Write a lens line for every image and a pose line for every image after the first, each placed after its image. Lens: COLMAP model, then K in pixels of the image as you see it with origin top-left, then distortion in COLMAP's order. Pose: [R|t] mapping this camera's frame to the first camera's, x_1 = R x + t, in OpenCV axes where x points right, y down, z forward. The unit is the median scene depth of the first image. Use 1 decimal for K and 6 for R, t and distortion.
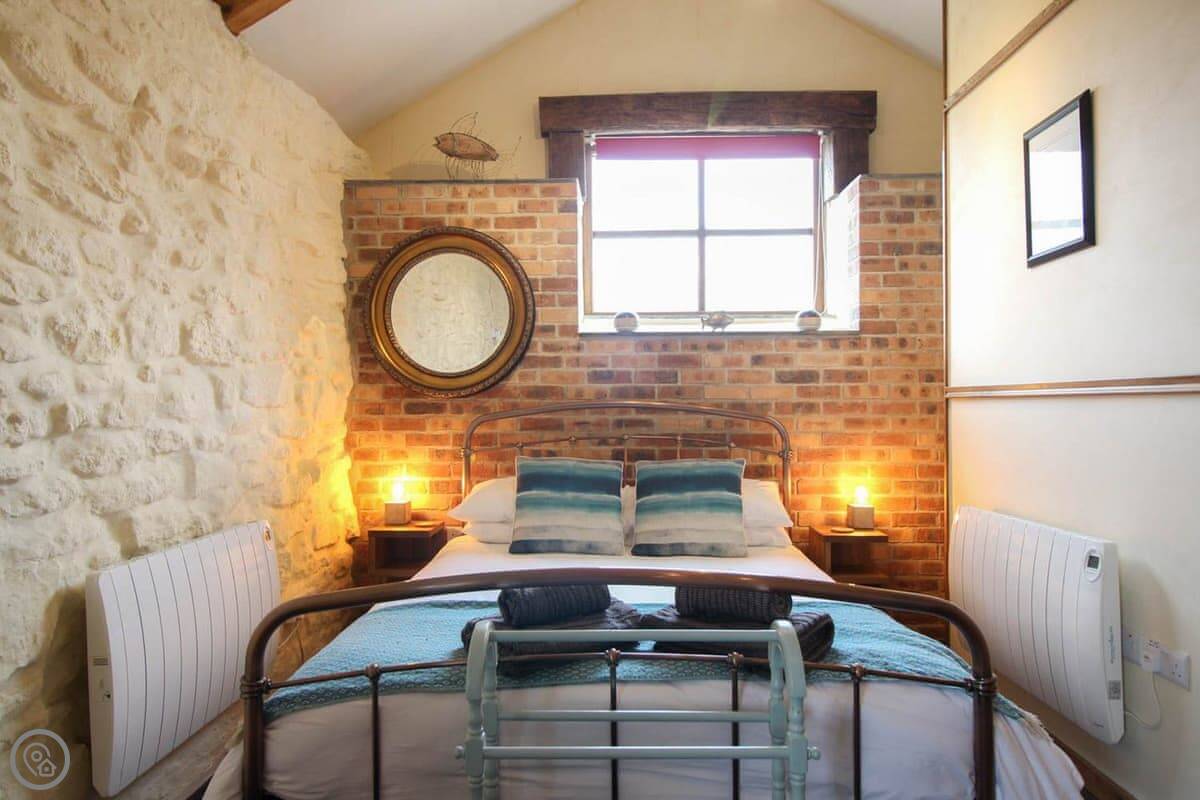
lens RADIAL K [[767.1, 0, 604.5], [0, 767.1, 397.2], [0, 0, 1]] dist [0.004394, -0.002823]
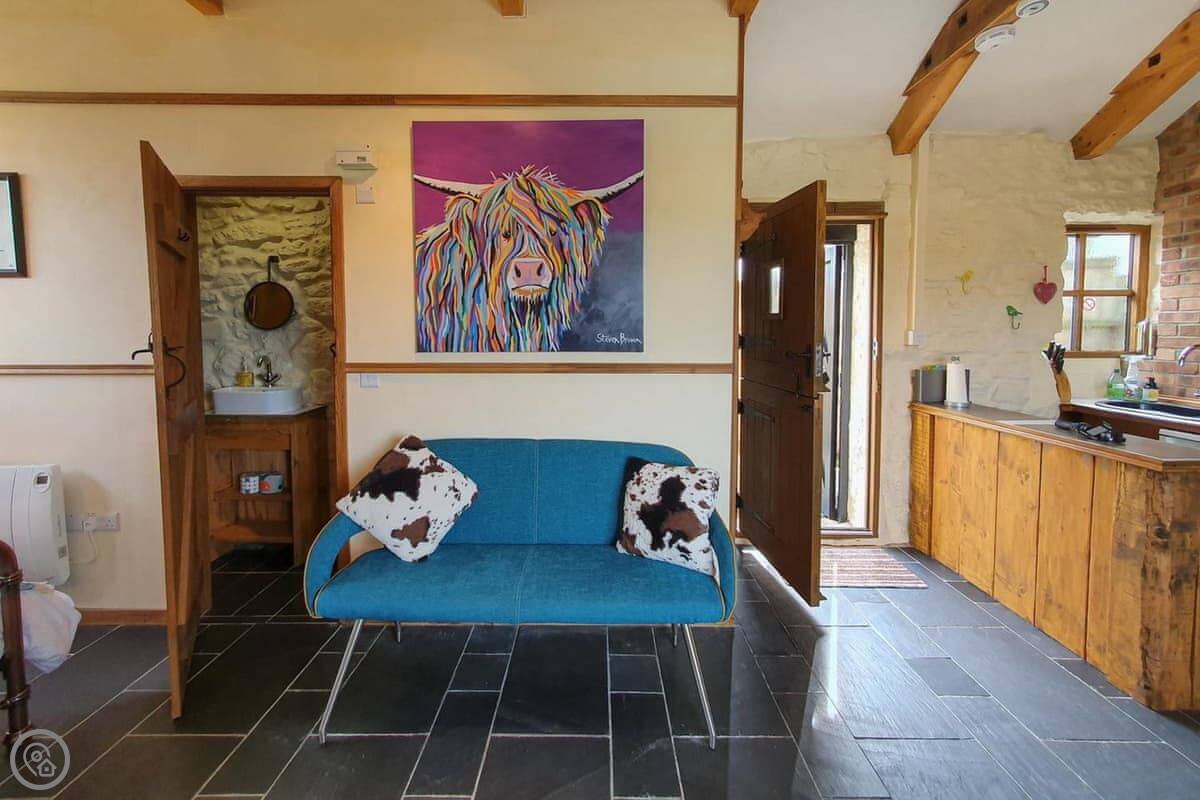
lens RADIAL K [[476.7, 0, 593.7], [0, 476.7, 349.4], [0, 0, 1]] dist [0.004742, -0.000230]
pose [[-0.014789, -0.041156, 0.999043, -0.208970], [-0.008233, 0.999124, 0.041037, -0.061285], [-0.999857, -0.007618, -0.015115, -0.074653]]
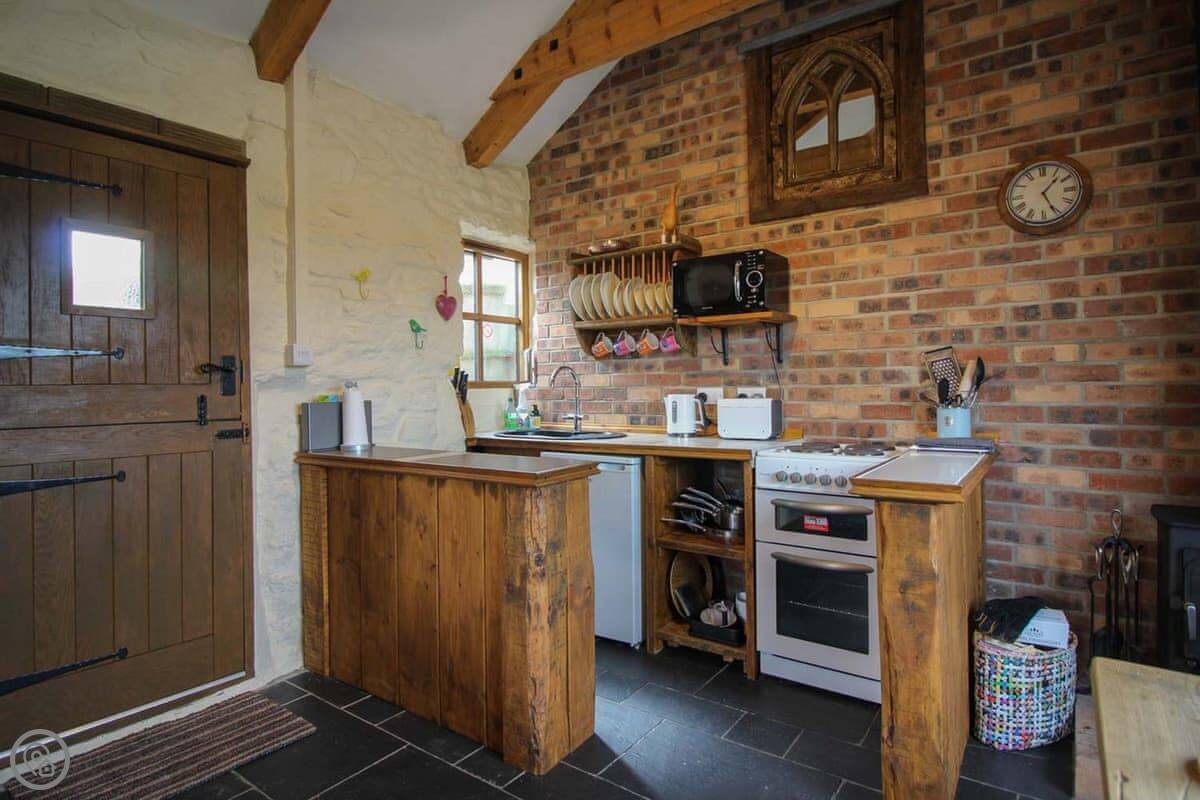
lens RADIAL K [[633.8, 0, 604.8], [0, 633.8, 381.8], [0, 0, 1]] dist [0.006407, -0.014897]
pose [[-0.824861, 0.020350, 0.564970, -0.105234], [0.012154, 0.999759, -0.018266, -0.006760], [-0.565205, -0.008200, -0.824910, -0.227699]]
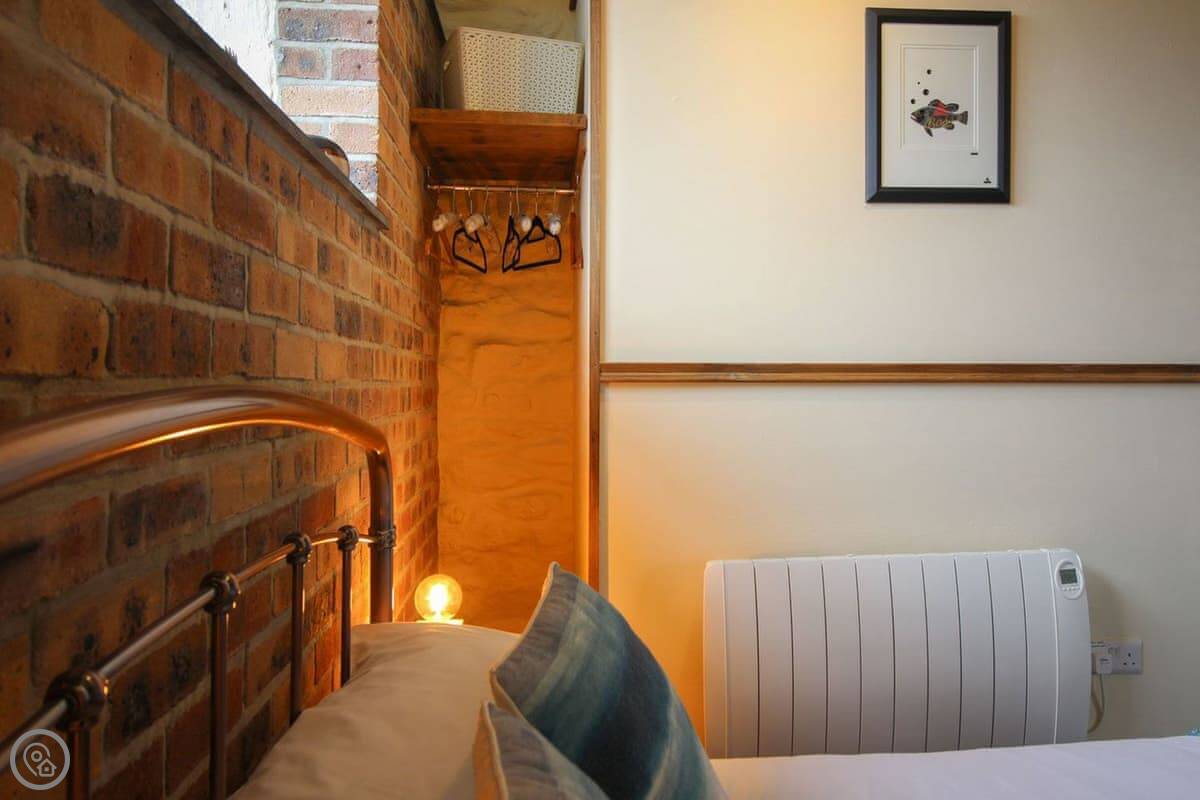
lens RADIAL K [[944.3, 0, 634.0], [0, 944.3, 395.1], [0, 0, 1]] dist [0.009640, 0.002725]
pose [[-0.118727, -0.009849, 0.992878, -0.205049], [-0.009814, 0.999914, 0.008745, 0.003566], [-0.992878, -0.008705, -0.118813, 0.918664]]
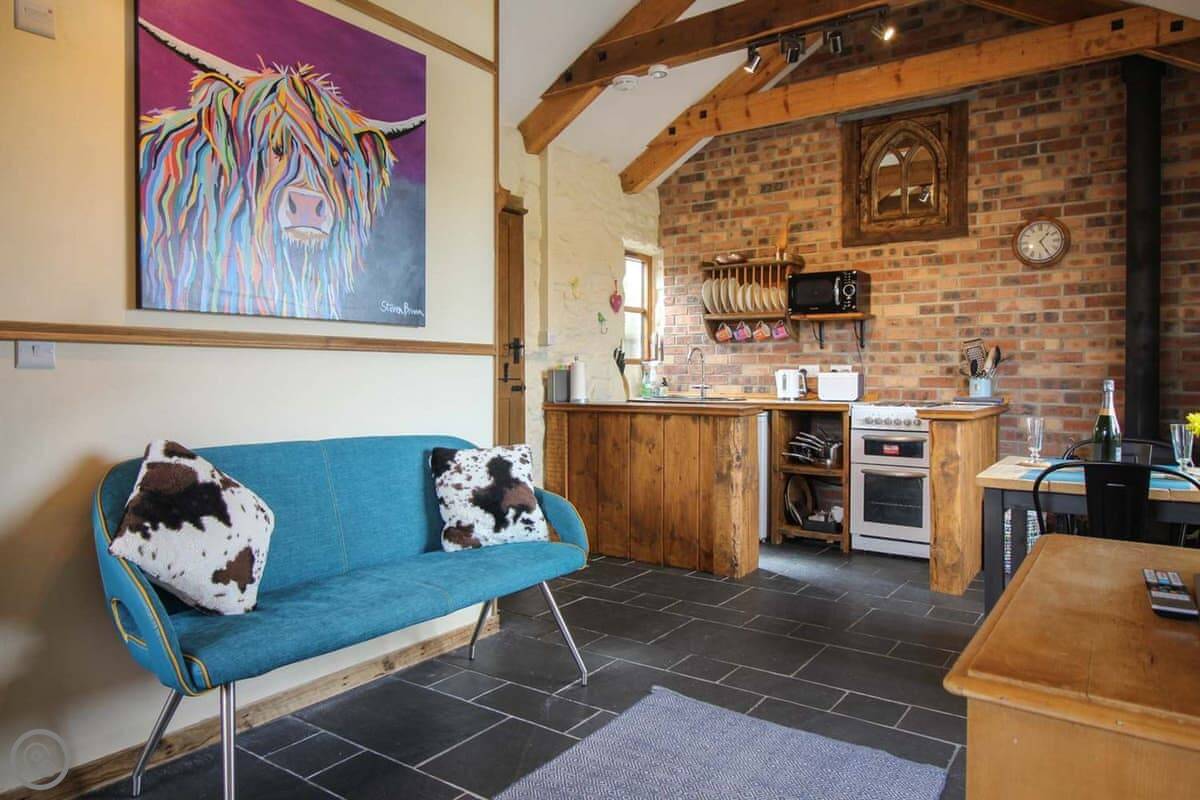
lens RADIAL K [[784.7, 0, 605.1], [0, 784.7, 383.2], [0, 0, 1]] dist [0.005075, -0.006689]
pose [[-0.833307, -0.003071, 0.552802, -0.228242], [-0.002433, 0.999995, 0.001889, 0.019191], [-0.552805, 0.000229, -0.833310, 0.414953]]
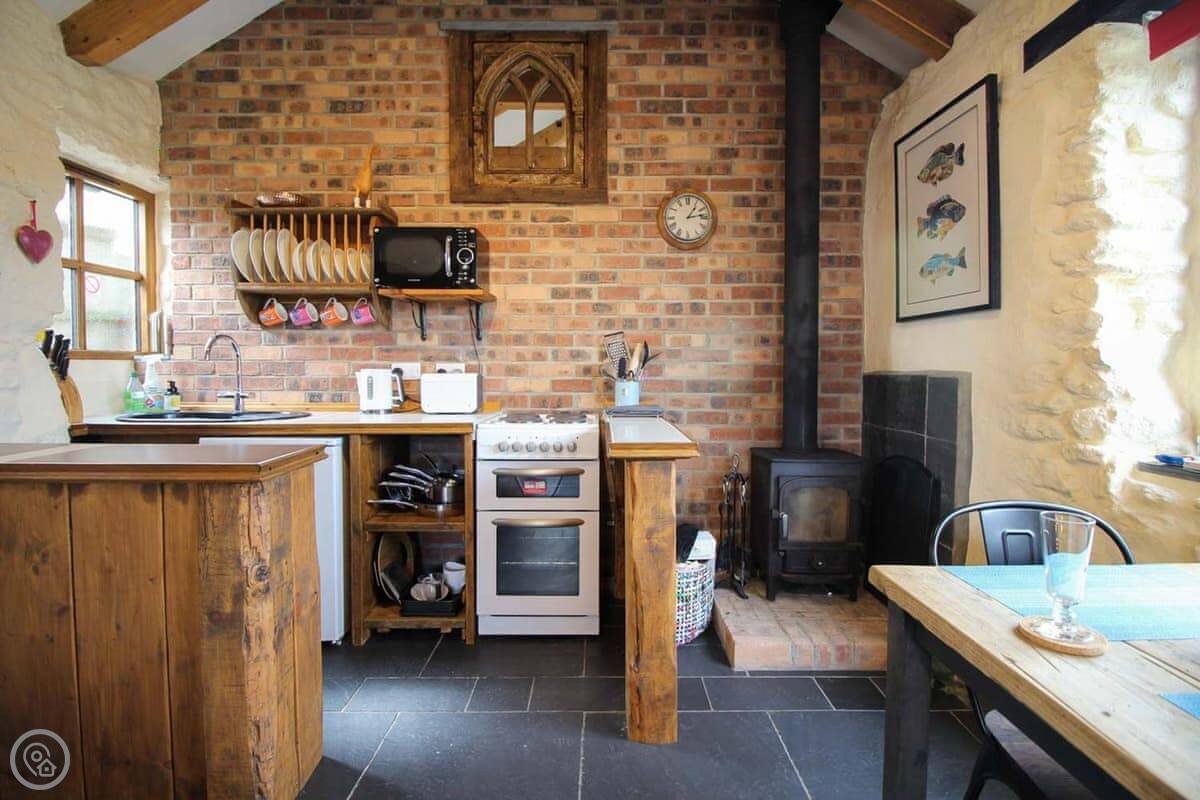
lens RADIAL K [[557.6, 0, 603.5], [0, 557.6, 384.2], [0, 0, 1]] dist [0.000033, -0.012818]
pose [[-0.999545, 0.004569, -0.029819, 0.023547], [0.003861, 0.999710, 0.023754, -0.000829], [0.029919, 0.023628, -0.999273, -0.264008]]
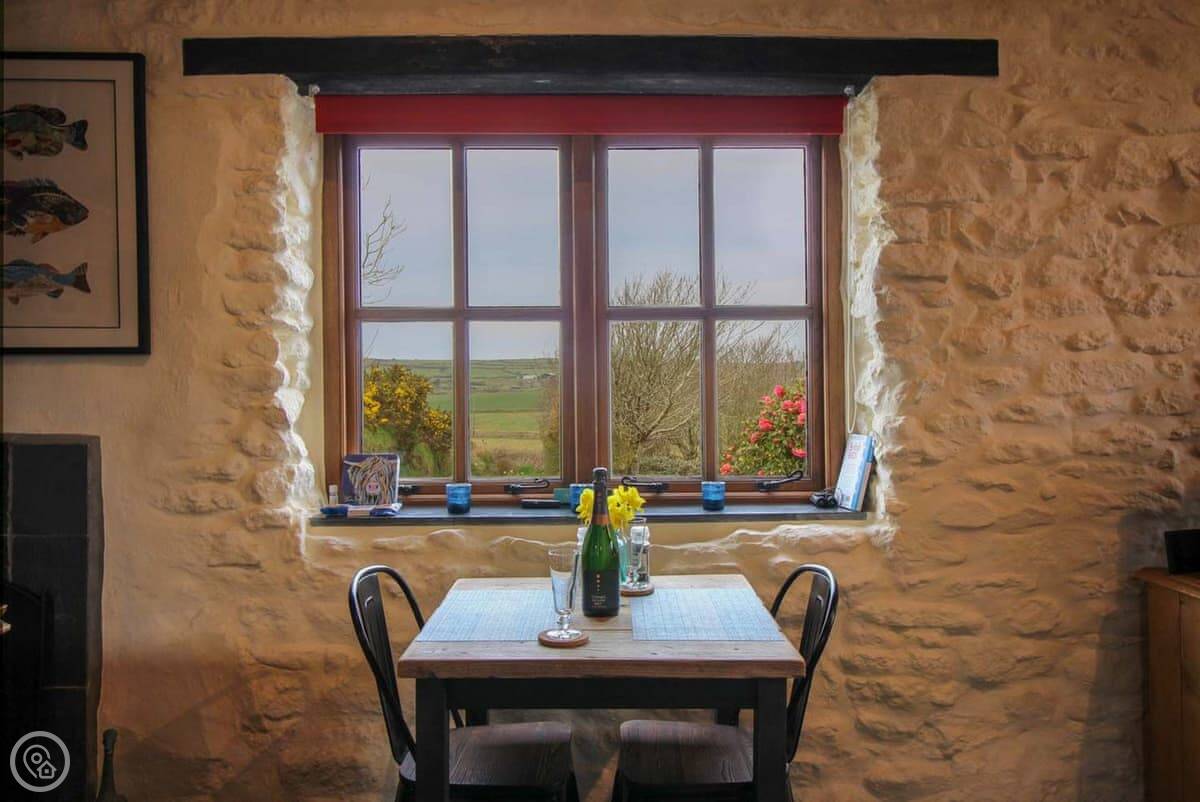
lens RADIAL K [[944.3, 0, 634.0], [0, 944.3, 396.1], [0, 0, 1]] dist [0.009640, 0.002725]
pose [[0.027357, 0.008797, -0.999587, 0.339506], [0.009433, 0.999914, 0.009058, -0.028996], [0.999581, -0.009677, 0.027271, -0.432745]]
